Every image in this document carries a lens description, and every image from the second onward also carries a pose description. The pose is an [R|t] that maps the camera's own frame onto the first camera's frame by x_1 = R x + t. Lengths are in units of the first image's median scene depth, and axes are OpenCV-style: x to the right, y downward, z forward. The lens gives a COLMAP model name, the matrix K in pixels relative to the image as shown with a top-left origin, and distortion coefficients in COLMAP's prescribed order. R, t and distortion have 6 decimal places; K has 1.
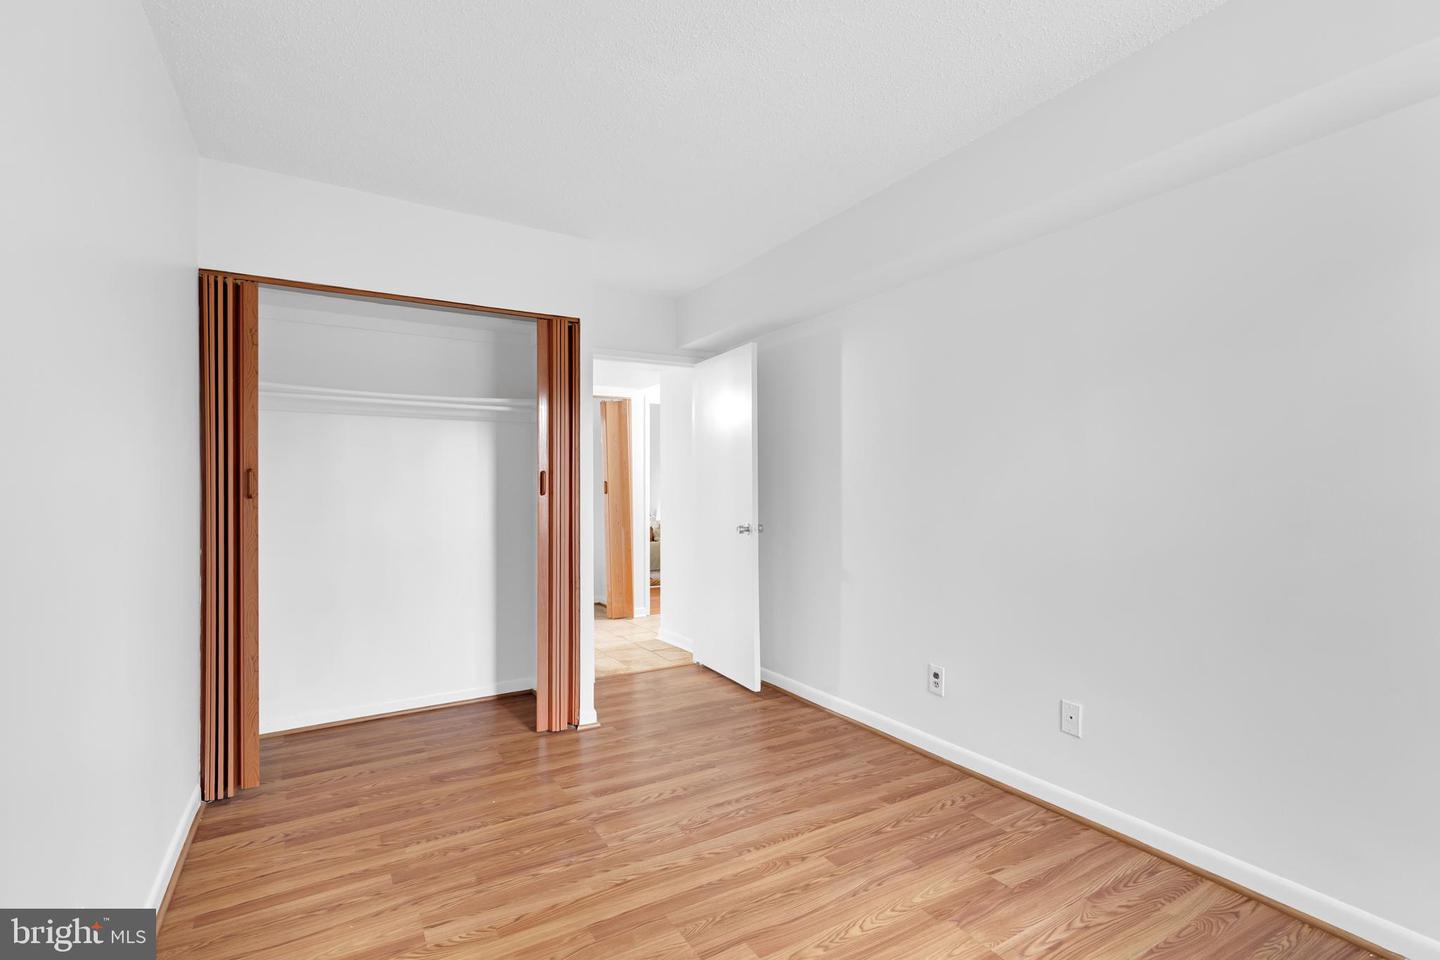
lens RADIAL K [[676.5, 0, 712.8], [0, 676.5, 491.4], [0, 0, 1]] dist [0.000253, 0.000405]
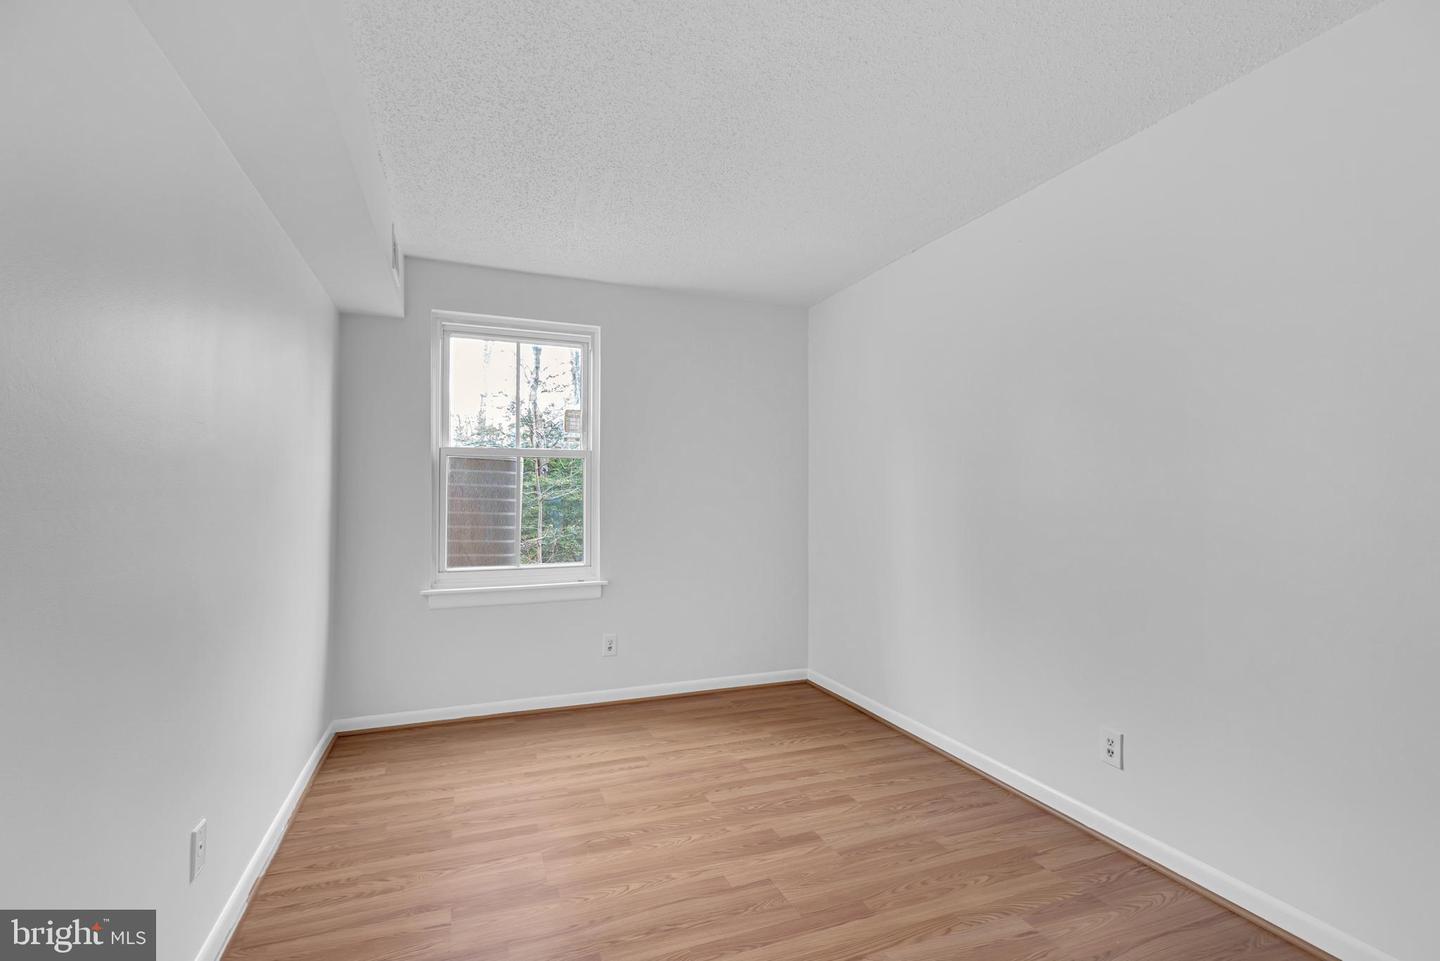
lens RADIAL K [[676.5, 0, 712.8], [0, 676.5, 491.9], [0, 0, 1]] dist [0.000253, 0.000405]
pose [[-0.987895, 0.002759, 0.155101, -0.098811], [0.001539, 0.999967, -0.007982, -0.012960], [-0.155118, -0.007647, -0.987866, 2.060928]]
